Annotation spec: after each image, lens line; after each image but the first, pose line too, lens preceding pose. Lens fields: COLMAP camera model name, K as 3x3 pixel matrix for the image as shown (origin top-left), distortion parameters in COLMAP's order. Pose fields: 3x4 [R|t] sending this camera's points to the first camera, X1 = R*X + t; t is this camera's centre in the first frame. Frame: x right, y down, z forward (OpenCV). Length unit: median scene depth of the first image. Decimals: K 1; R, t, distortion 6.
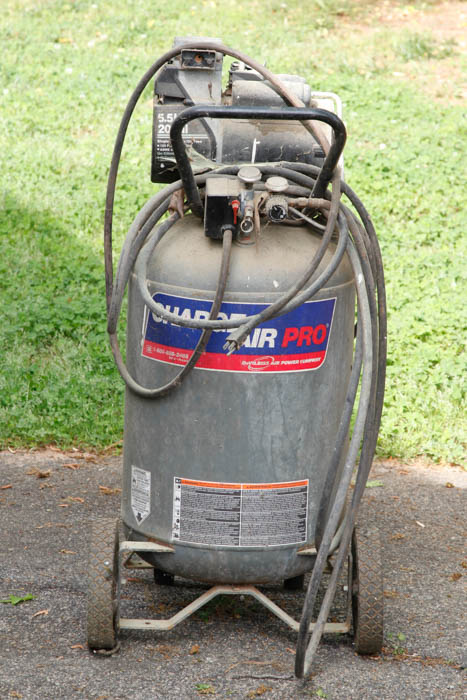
lens RADIAL K [[2804.3, 0, 233.5], [0, 2804.3, 350.0], [0, 0, 1]] dist [0.526158, 3.932425]
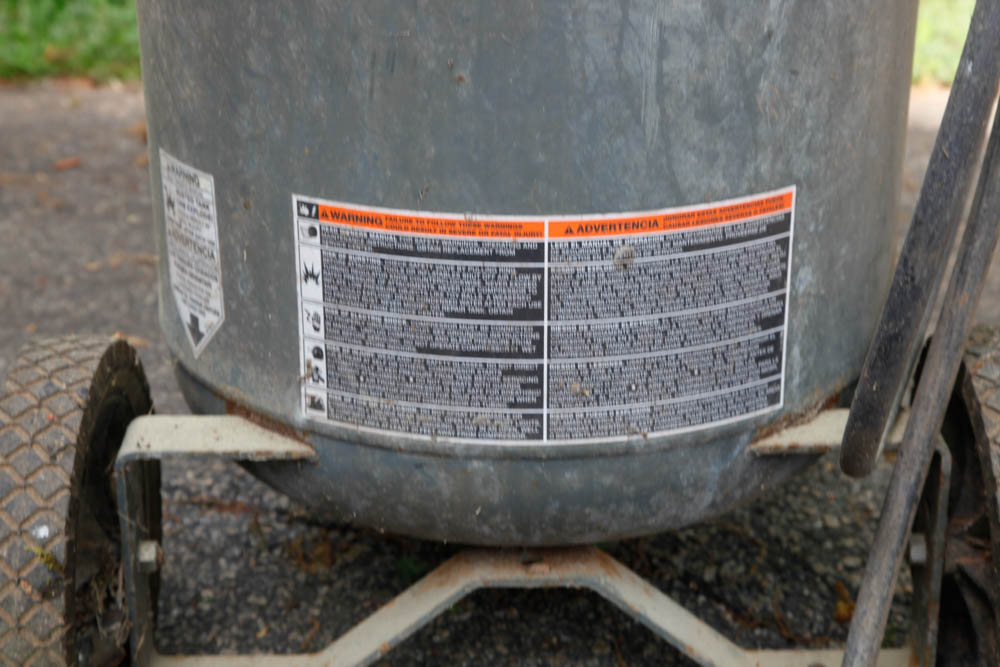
lens RADIAL K [[1942.5, 0, 500.0], [0, 1942.5, 333.5], [0, 0, 1]] dist [0.238804, 0.217334]
pose [[0.999257, -0.028229, -0.026240, 0.003068], [0.032254, 0.985193, 0.168389, 0.027522], [0.021098, -0.169111, 0.985371, 0.813766]]
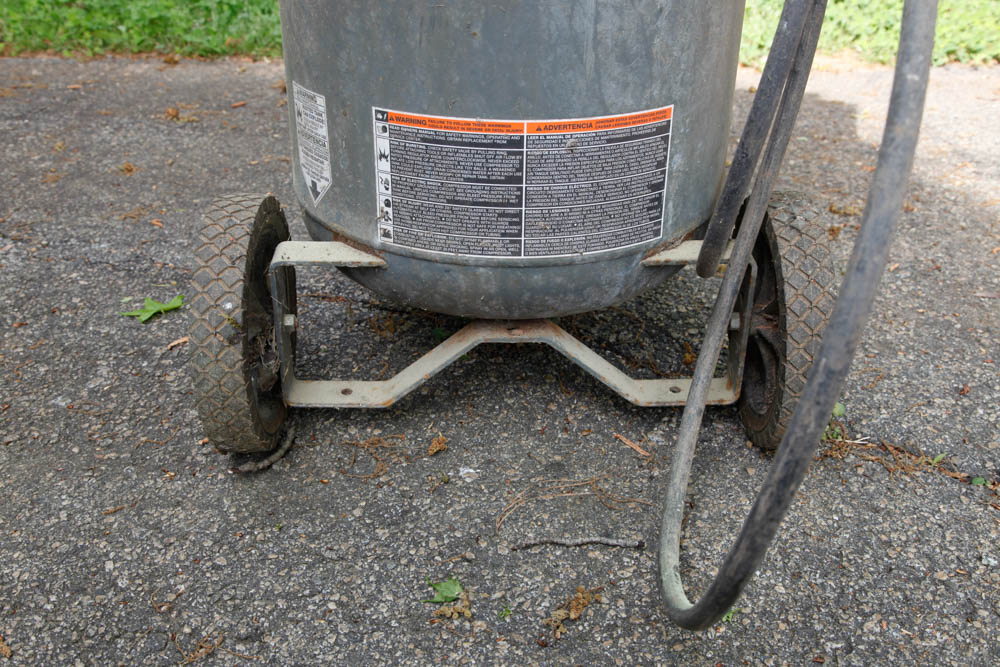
lens RADIAL K [[1088.2, 0, 500.0], [0, 1088.2, 333.5], [0, 0, 1]] dist [0.020877, 0.014043]
pose [[0.999741, -0.018771, -0.012887, 0.000589], [0.021589, 0.961322, 0.274579, 0.032746], [0.007234, -0.274786, 0.961478, 0.822937]]
